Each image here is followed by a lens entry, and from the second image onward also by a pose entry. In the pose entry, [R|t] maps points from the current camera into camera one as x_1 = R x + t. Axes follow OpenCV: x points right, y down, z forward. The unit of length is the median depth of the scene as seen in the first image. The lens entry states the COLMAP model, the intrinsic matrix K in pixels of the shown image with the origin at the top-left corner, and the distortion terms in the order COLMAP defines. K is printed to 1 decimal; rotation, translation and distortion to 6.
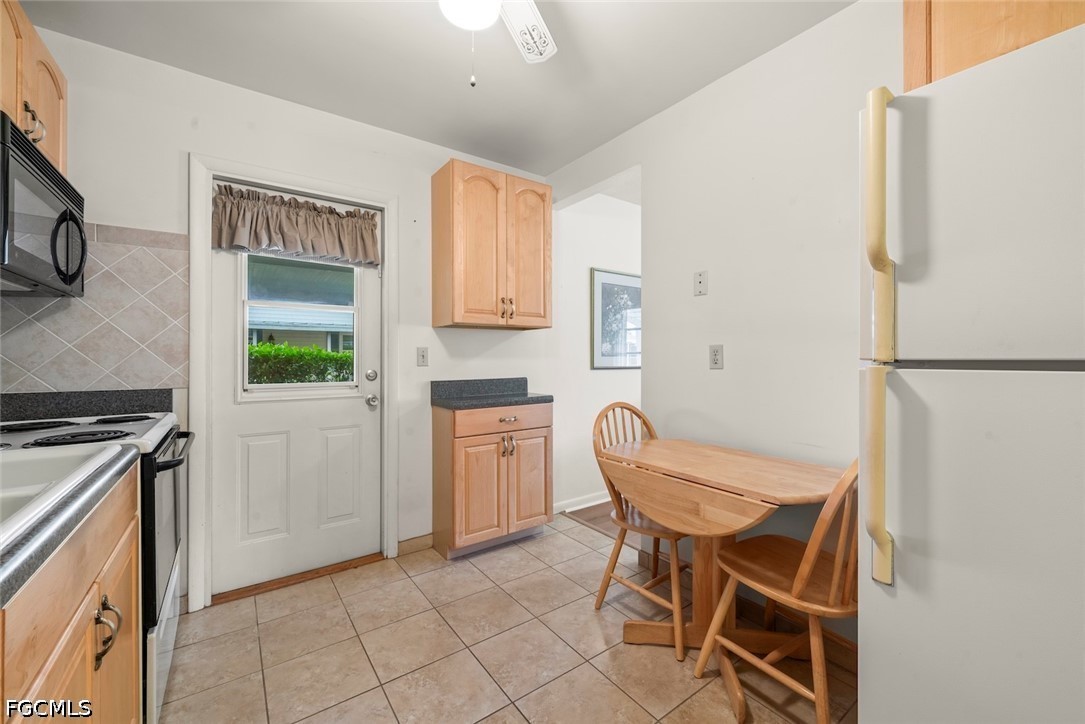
lens RADIAL K [[431.4, 0, 538.9], [0, 431.4, 356.2], [0, 0, 1]] dist [0.000745, -0.000290]
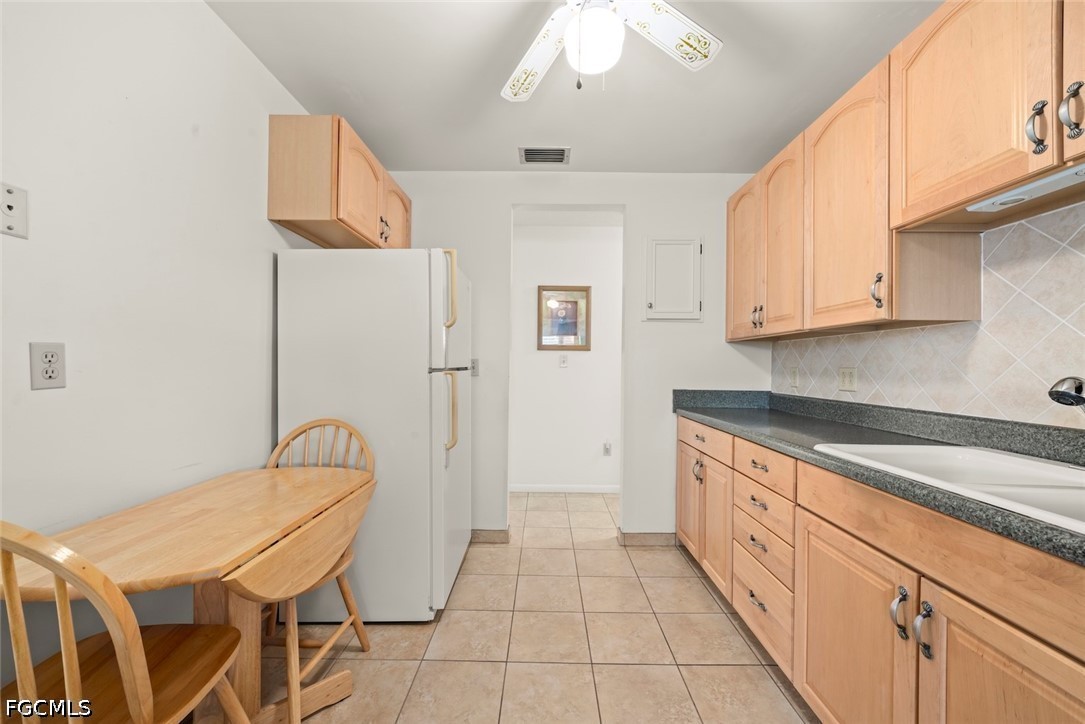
lens RADIAL K [[410.0, 0, 542.0], [0, 410.0, 363.9], [0, 0, 1]] dist [0.000110, 0.000088]
pose [[-0.806408, -0.005825, 0.591330, -0.324314], [-0.011143, 0.999924, -0.005346, -0.003511], [-0.591254, -0.010901, -0.806412, 0.913633]]
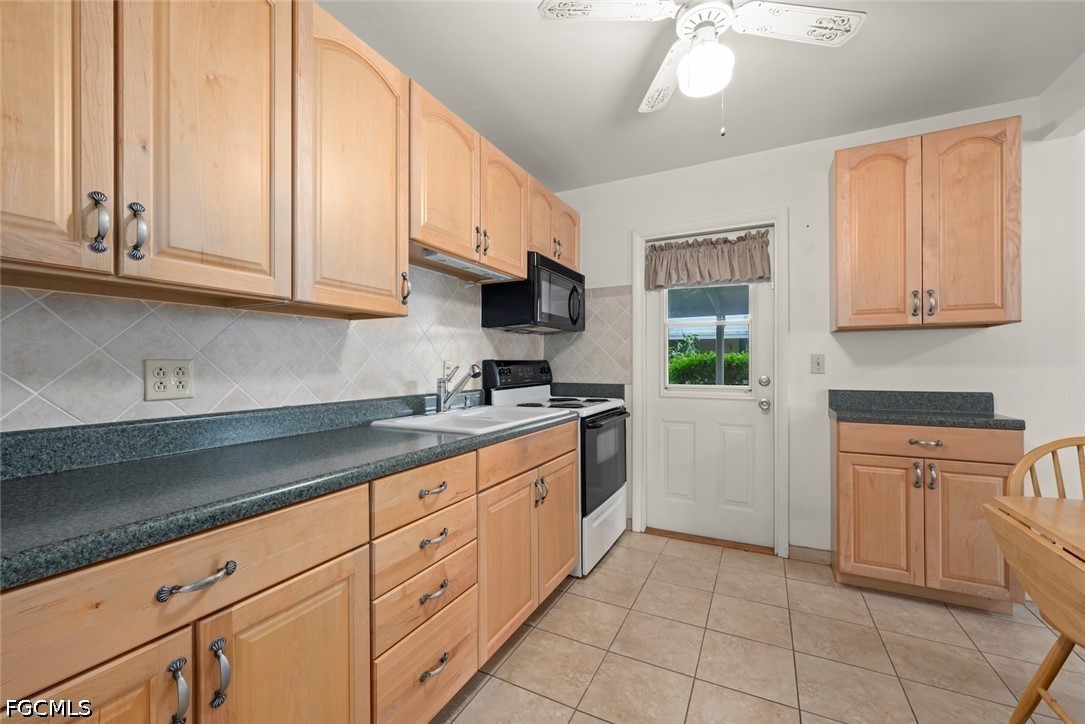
lens RADIAL K [[436.1, 0, 543.3], [0, 436.1, 362.7], [0, 0, 1]] dist [0.000769, 0.000086]
pose [[0.462736, -0.002376, -0.886493, 0.348113], [0.002181, 0.999996, -0.001542, -0.001095], [0.886494, -0.001220, 0.462739, 0.003728]]
